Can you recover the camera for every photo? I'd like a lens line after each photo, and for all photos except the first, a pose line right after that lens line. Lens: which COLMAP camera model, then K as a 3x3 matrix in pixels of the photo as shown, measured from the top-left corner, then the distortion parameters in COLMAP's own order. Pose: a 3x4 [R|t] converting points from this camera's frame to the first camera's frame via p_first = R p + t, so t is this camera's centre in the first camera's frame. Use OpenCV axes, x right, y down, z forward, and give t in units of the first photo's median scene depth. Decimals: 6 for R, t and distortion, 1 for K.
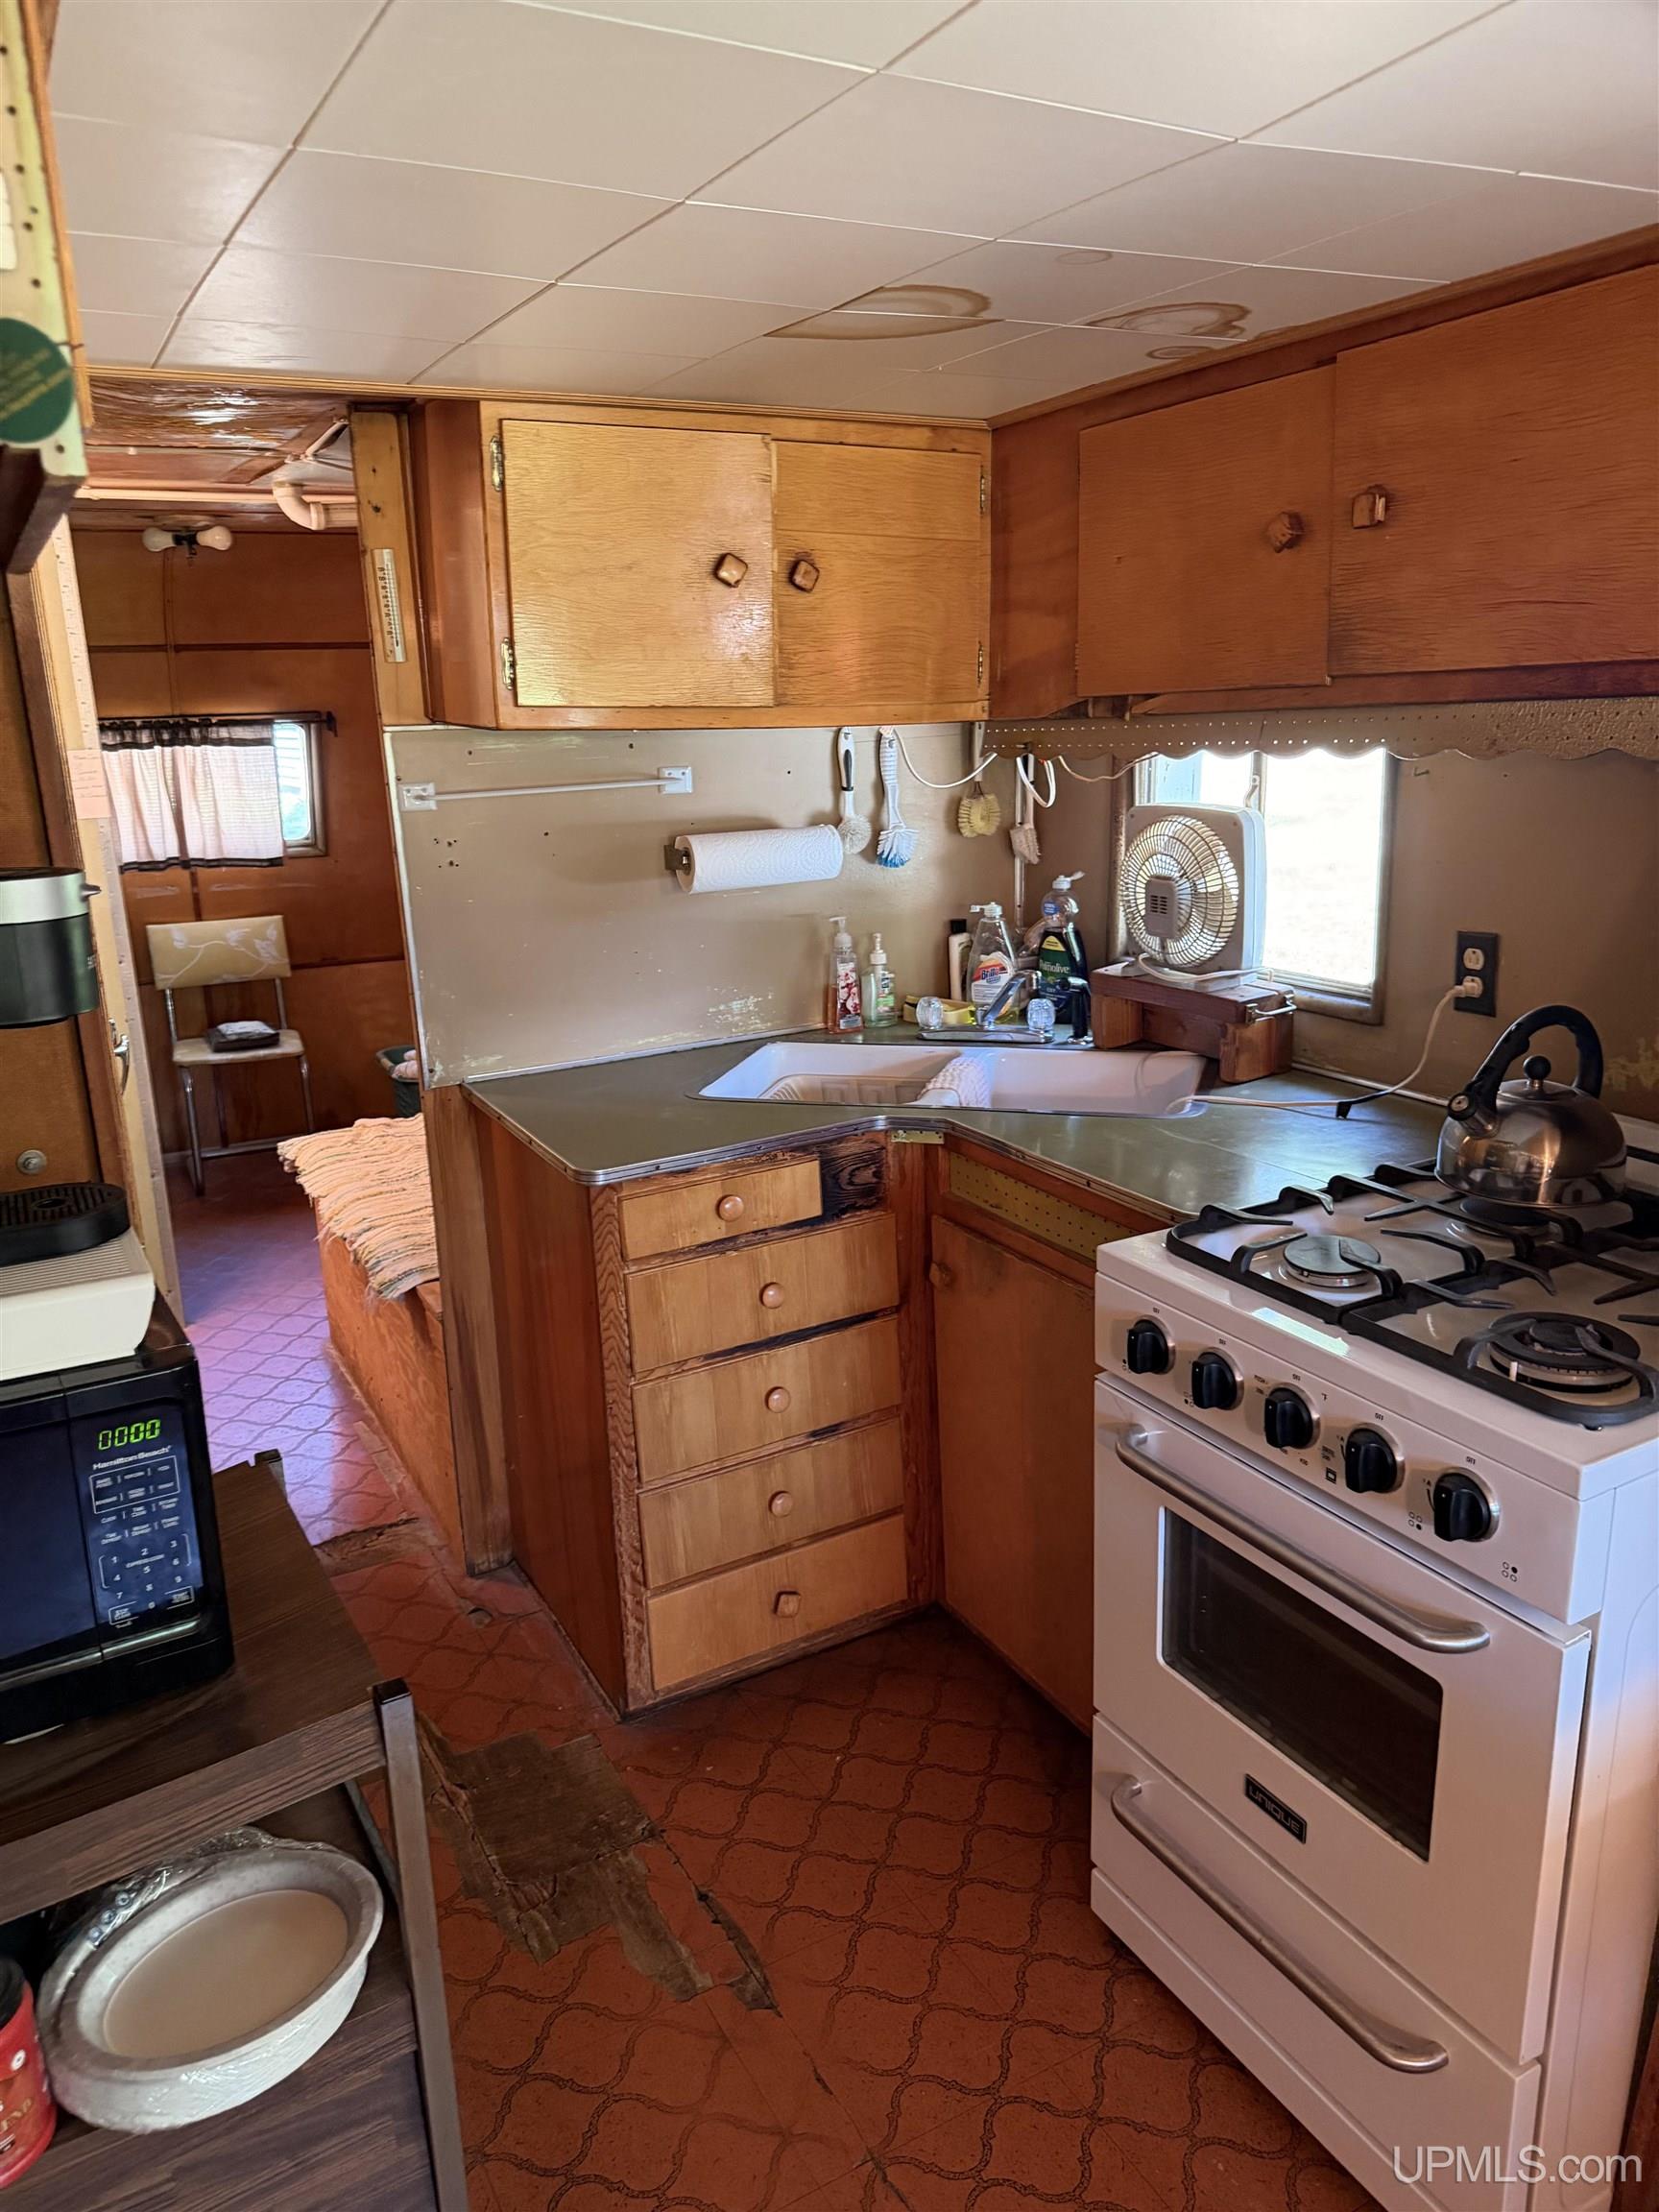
lens RADIAL K [[1535.7, 0, 798.4], [0, 1535.7, 1114.5], [0, 0, 1]] dist [0.147821, -0.258215]
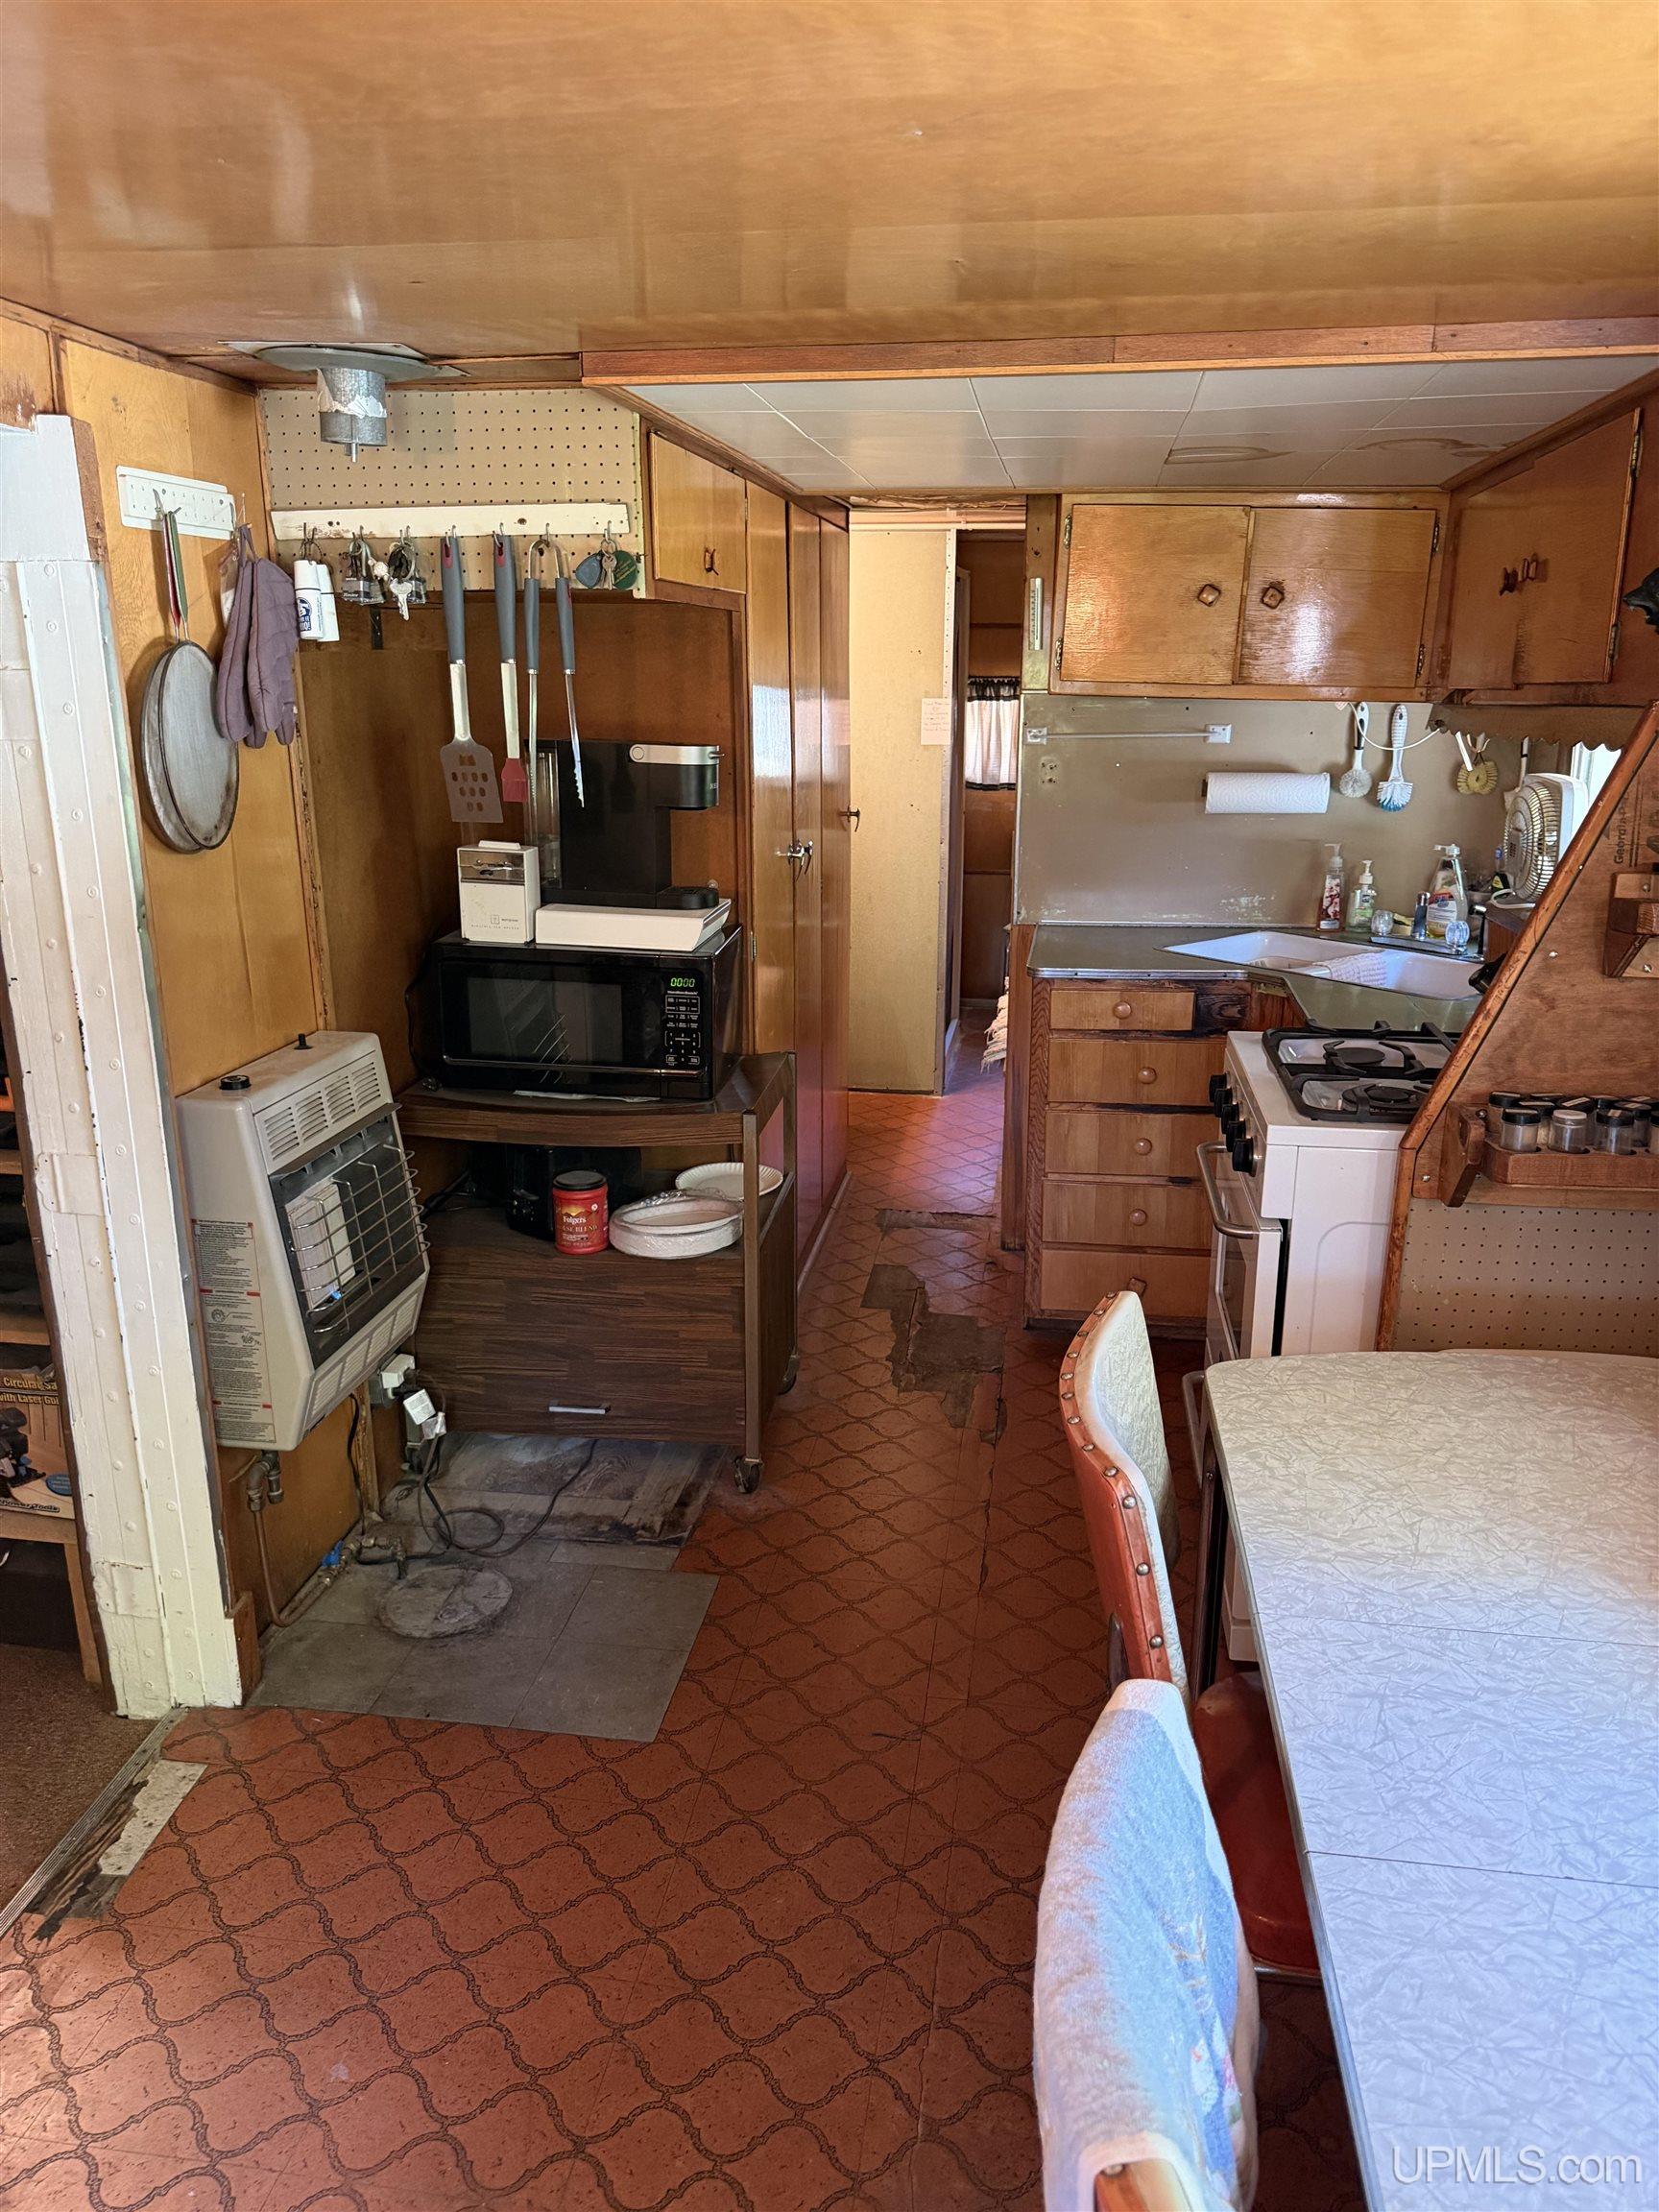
lens RADIAL K [[1561.9, 0, 837.0], [0, 1561.9, 1133.9], [0, 0, 1]] dist [0.084996, -0.124244]
pose [[0.801328, 0.205912, -0.561670, 0.516798], [-0.186738, 0.978078, 0.092153, 0.074196], [0.568332, 0.031040, 0.822213, -0.370728]]
